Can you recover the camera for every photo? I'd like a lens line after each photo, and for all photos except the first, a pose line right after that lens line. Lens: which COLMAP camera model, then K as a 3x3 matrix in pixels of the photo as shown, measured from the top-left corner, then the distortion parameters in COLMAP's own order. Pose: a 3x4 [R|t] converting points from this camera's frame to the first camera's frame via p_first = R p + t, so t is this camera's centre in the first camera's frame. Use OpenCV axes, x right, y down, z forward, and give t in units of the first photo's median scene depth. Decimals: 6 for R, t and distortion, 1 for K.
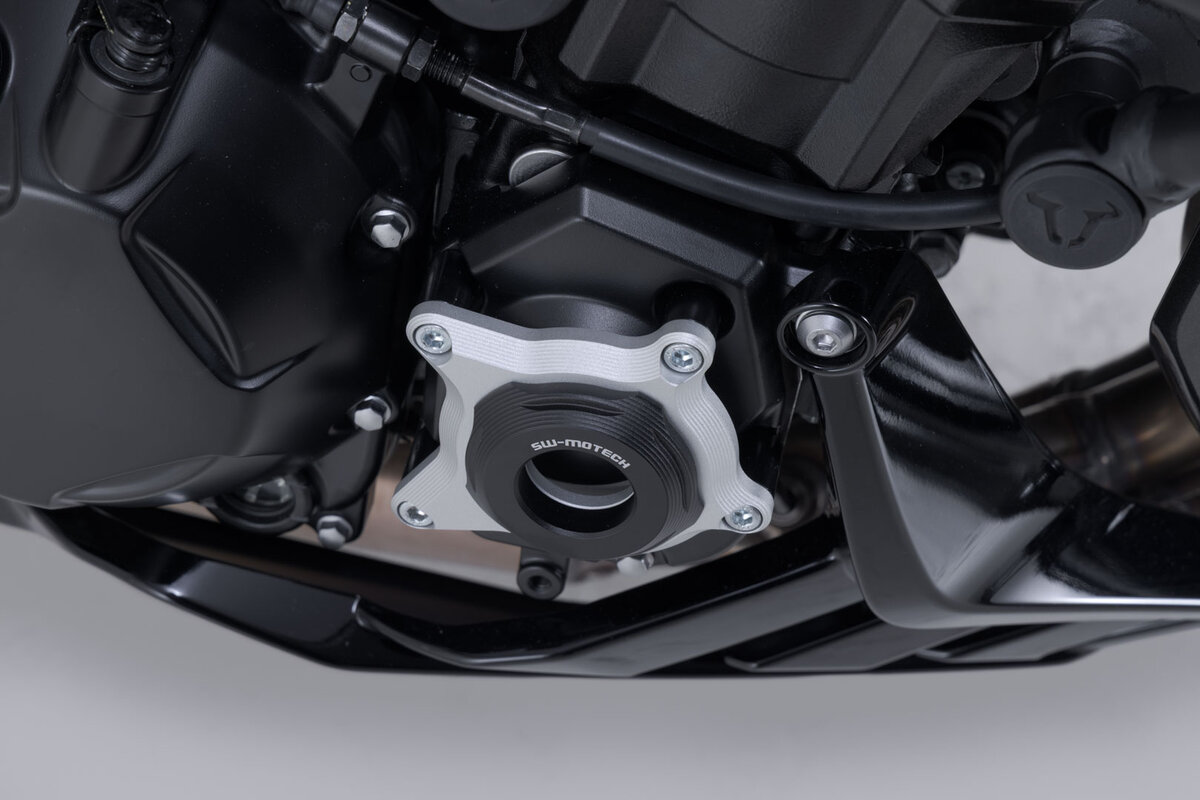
lens RADIAL K [[3327.2, 0, 599.2], [0, 3327.2, 398.5], [0, 0, 1]] dist [0.207322, 0.000000]
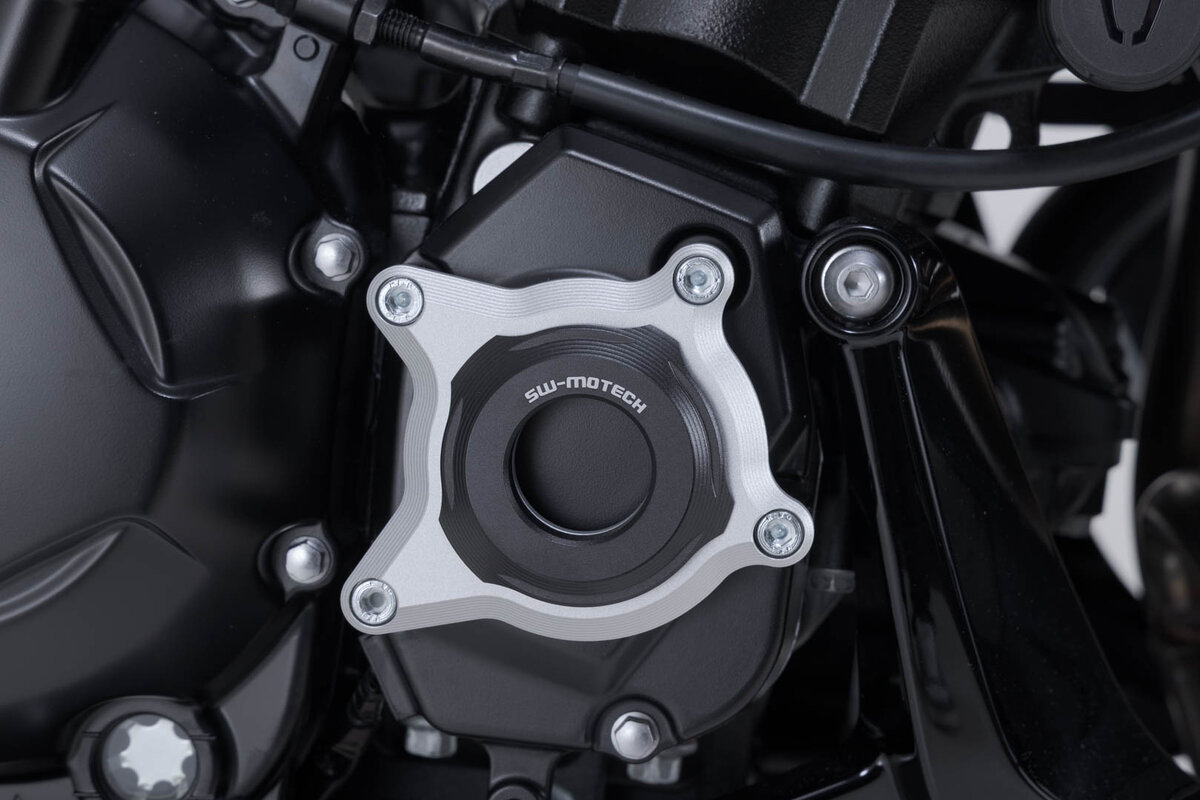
lens RADIAL K [[3327.2, 0, 600.7], [0, 3327.2, 399.8], [0, 0, 1]] dist [0.207322, 0.000000]
pose [[0.993541, -0.025556, 0.110562, -0.093194], [0.090442, 0.766789, -0.635496, 0.542028], [-0.068538, 0.641390, 0.764147, 0.371238]]
